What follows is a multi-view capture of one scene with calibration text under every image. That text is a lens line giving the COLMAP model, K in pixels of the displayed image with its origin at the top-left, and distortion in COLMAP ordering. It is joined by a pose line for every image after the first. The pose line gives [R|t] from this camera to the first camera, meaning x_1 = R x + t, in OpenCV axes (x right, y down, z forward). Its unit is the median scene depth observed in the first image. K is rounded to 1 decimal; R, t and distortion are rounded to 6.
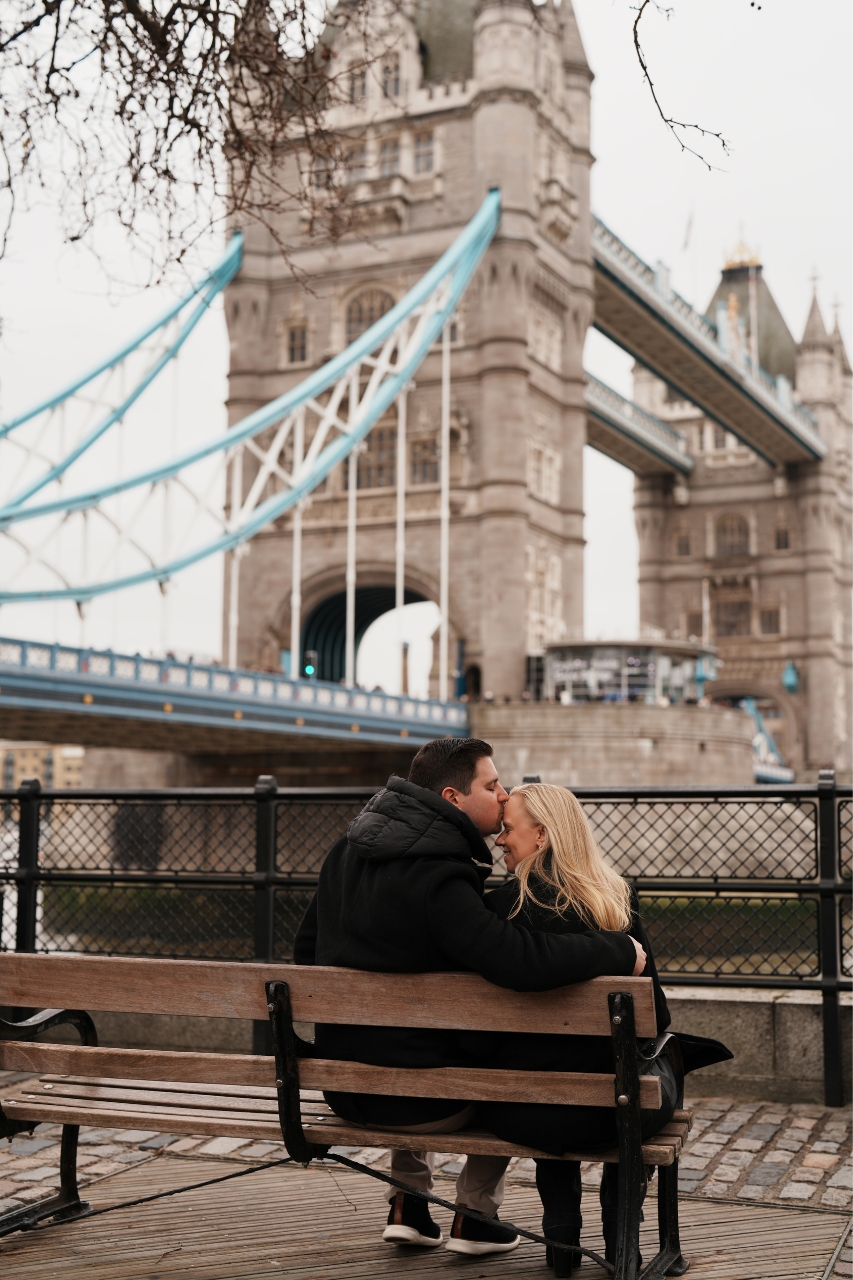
lens RADIAL K [[1733.9, 0, 427.1], [0, 1733.9, 646.2], [0, 0, 1]] dist [-0.011156, 0.000000]
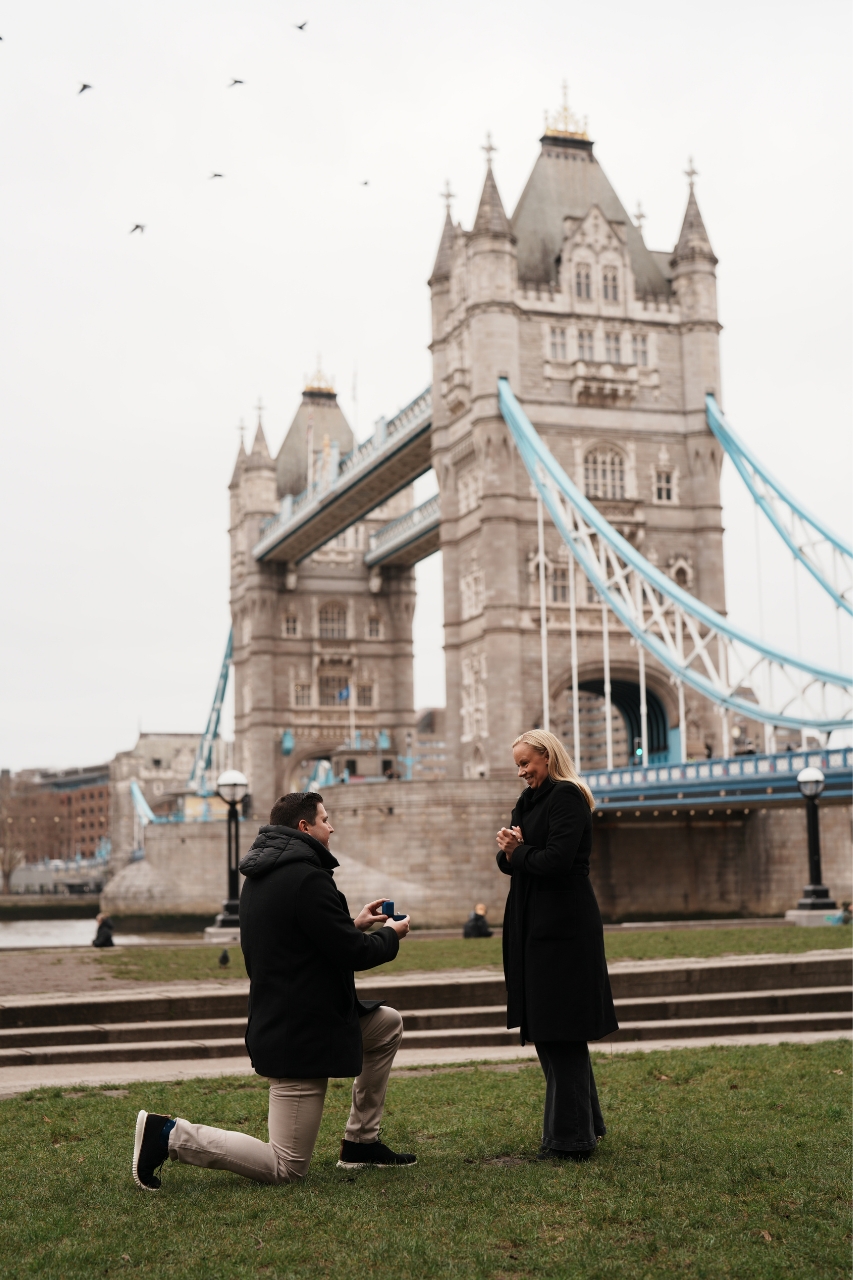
lens RADIAL K [[1733.9, 0, 436.8], [0, 1733.9, 646.0], [0, 0, 1]] dist [-0.011156, 0.000000]
pose [[0.713527, 0.070618, 0.697059, -0.994924], [-0.053973, 0.997491, -0.045806, 0.006412], [-0.698545, -0.004939, 0.715549, 0.166707]]
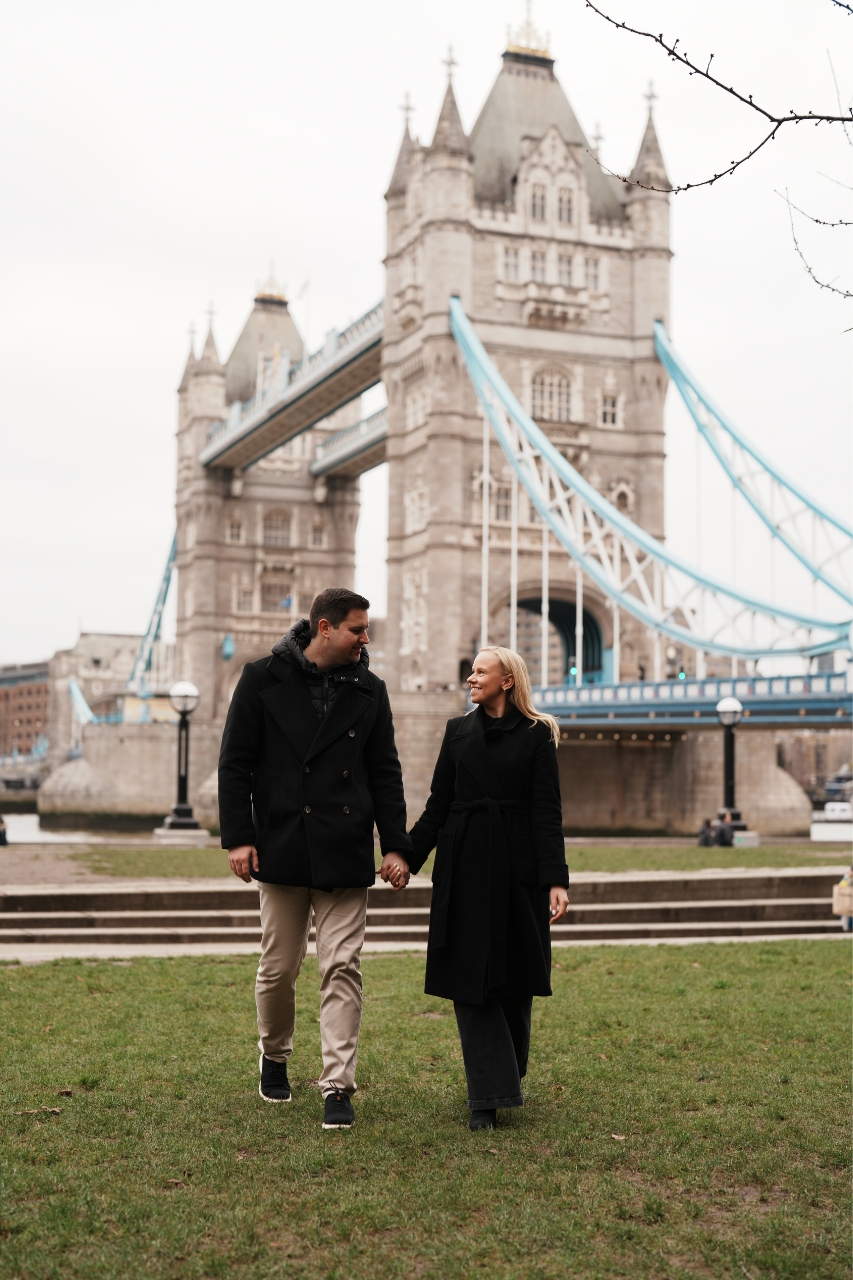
lens RADIAL K [[1733.9, 0, 430.4], [0, 1733.9, 637.6], [0, 0, 1]] dist [-0.011156, 0.000000]
pose [[0.689085, 0.063701, 0.721875, -1.010474], [-0.091365, 0.995817, -0.000660, 0.003592], [-0.718898, -0.065499, 0.692023, 0.152311]]
